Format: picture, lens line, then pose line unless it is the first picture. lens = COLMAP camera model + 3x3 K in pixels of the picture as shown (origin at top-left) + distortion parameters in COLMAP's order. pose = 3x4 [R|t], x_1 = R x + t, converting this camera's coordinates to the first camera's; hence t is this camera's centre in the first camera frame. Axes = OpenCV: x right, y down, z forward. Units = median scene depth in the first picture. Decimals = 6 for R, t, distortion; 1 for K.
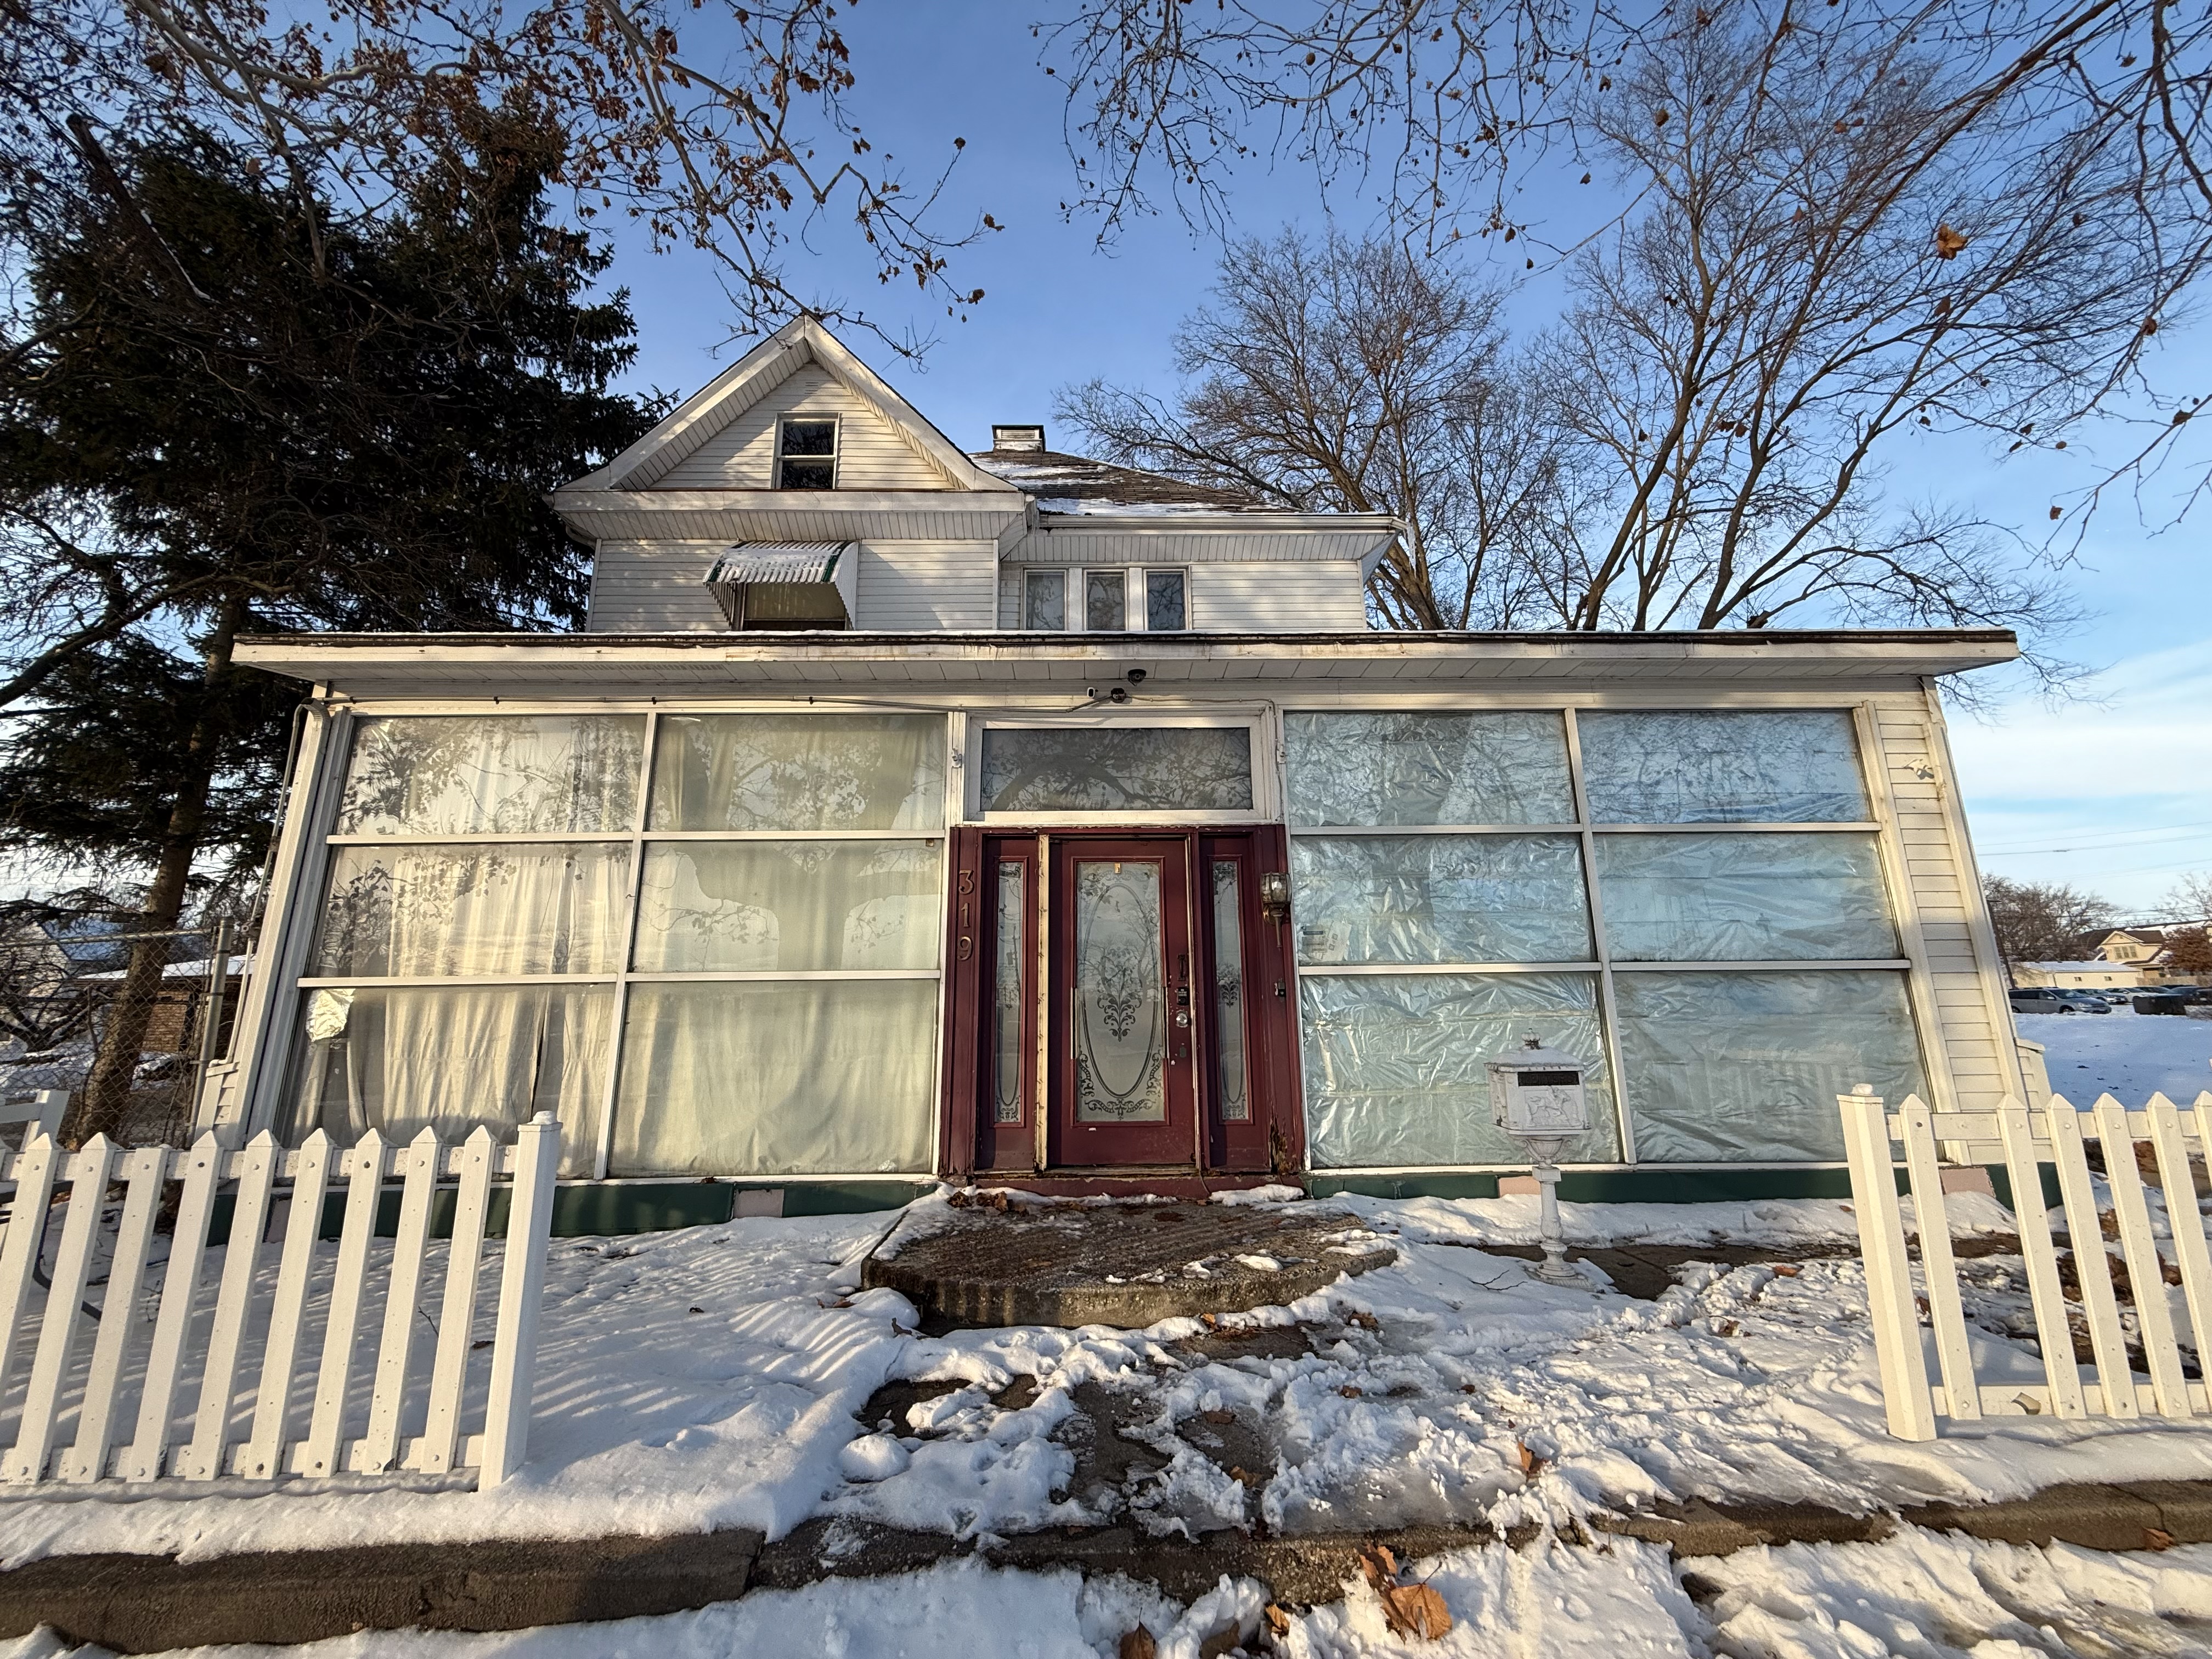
lens RADIAL K [[873.9, 0, 1106.0], [0, 873.9, 829.5], [0, 0, 1]] dist [0.002374, 0.000161]
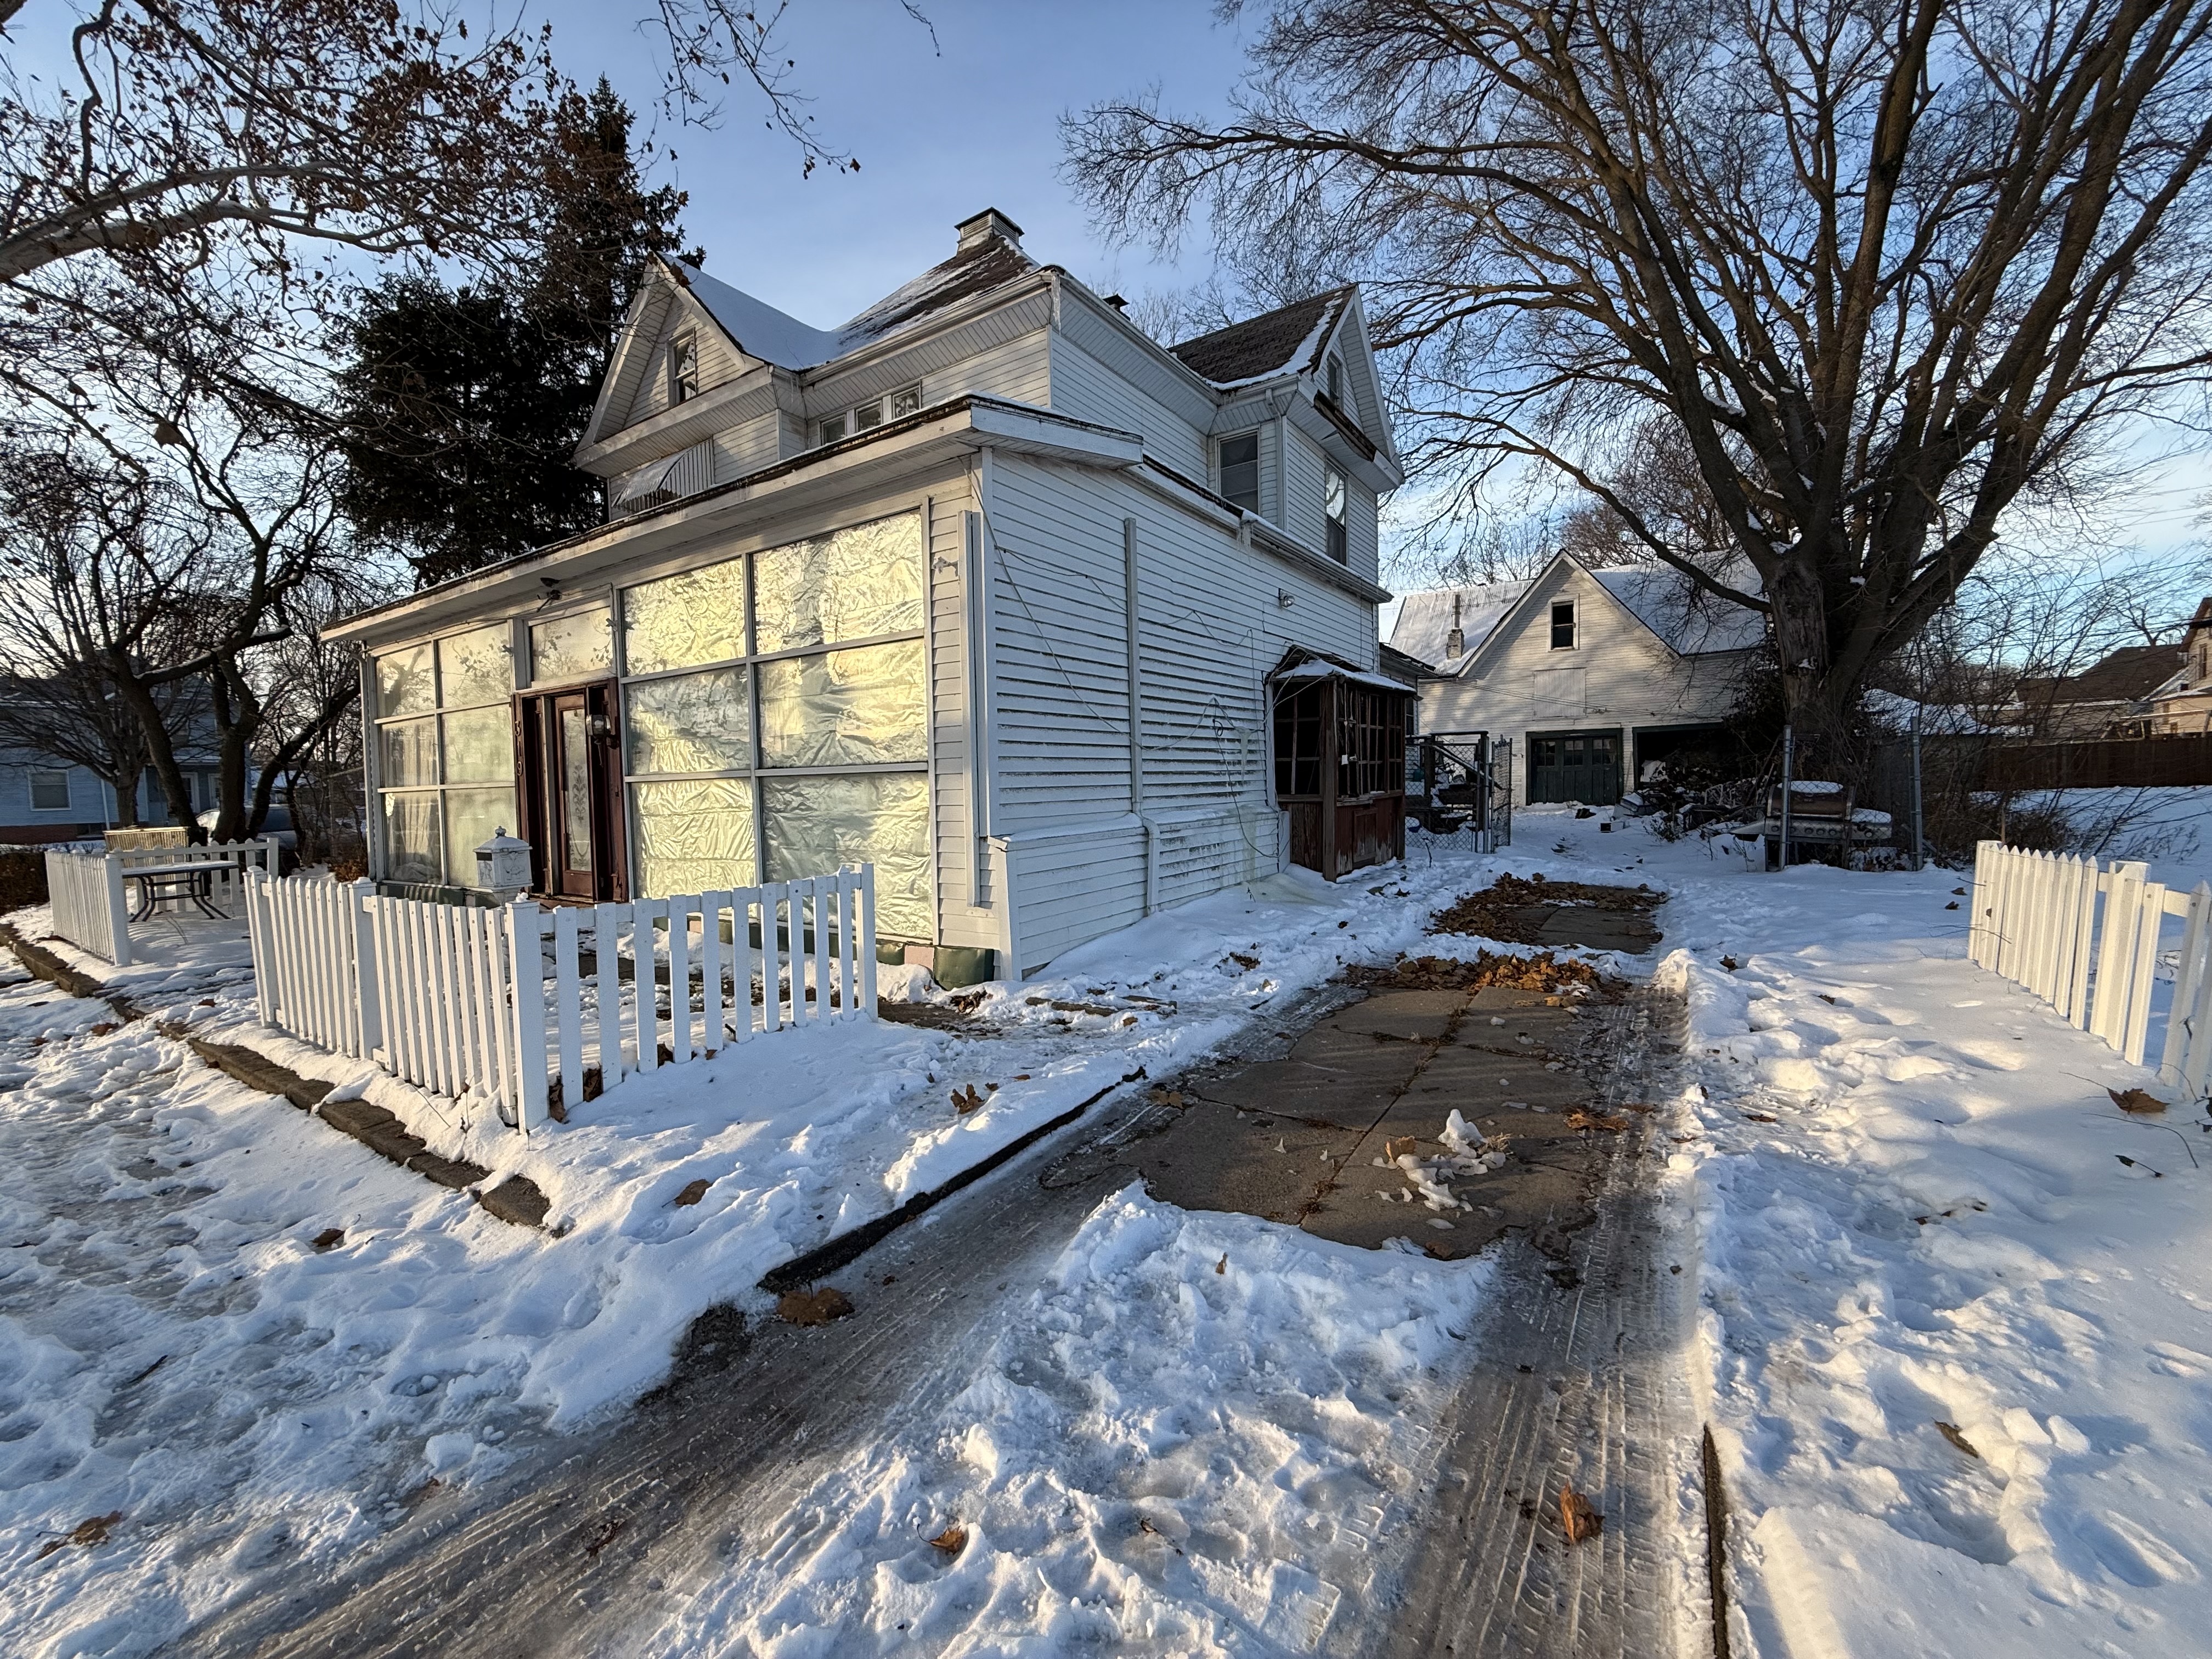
lens RADIAL K [[873.9, 0, 1106.0], [0, 873.9, 829.5], [0, 0, 1]] dist [0.002374, 0.000161]
pose [[0.817121, 0.018451, -0.576172, 1.594762], [0.130666, 0.967545, 0.216293, 0.033840], [0.561463, -0.252024, 0.788190, 0.266761]]
